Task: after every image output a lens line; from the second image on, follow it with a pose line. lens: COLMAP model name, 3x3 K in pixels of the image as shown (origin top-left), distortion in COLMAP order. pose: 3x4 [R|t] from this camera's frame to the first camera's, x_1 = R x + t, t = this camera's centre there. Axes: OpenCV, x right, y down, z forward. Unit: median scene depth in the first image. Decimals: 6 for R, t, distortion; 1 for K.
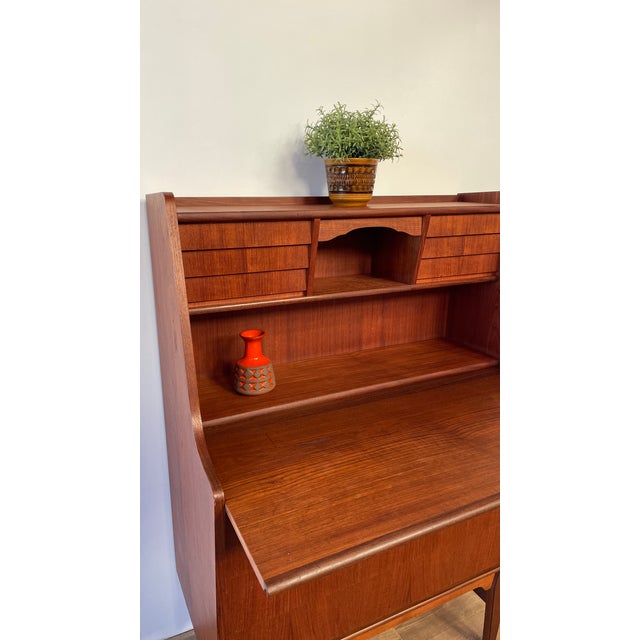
lens RADIAL K [[484.9, 0, 318.4], [0, 484.9, 316.0], [0, 0, 1]] dist [0.082651, -0.109527]
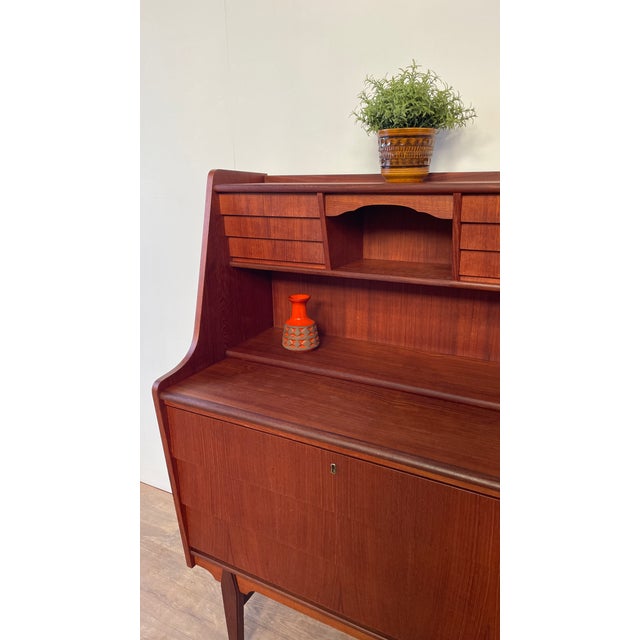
lens RADIAL K [[484.9, 0, 318.2], [0, 484.9, 318.4], [0, 0, 1]] dist [0.082651, -0.109527]
pose [[0.567869, 0.218127, -0.793691, 0.755554], [-0.204179, 0.971440, 0.120891, -0.057349], [0.797393, 0.093405, 0.596188, 0.350710]]
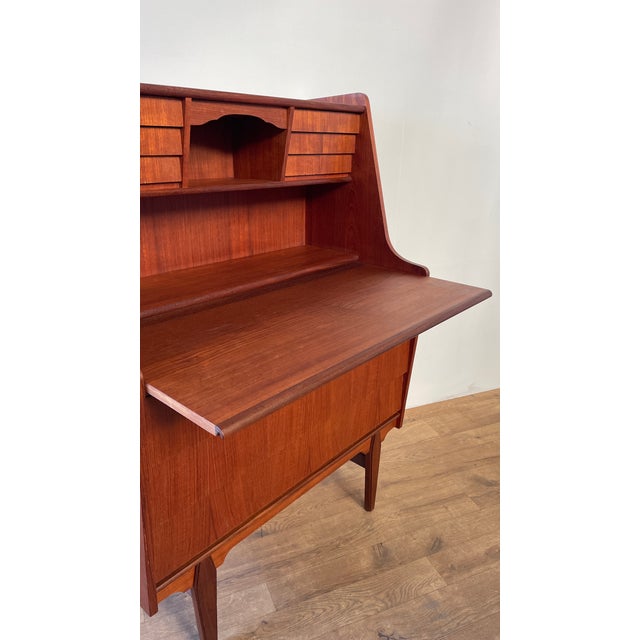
lens RADIAL K [[481.7, 0, 320.8], [0, 481.7, 317.4], [0, 0, 1]] dist [0.061575, -0.051803]
pose [[0.928537, -0.122027, 0.350611, -0.126857], [0.092692, 0.990727, 0.099335, 0.130448], [-0.359481, -0.059737, 0.931238, 0.002686]]
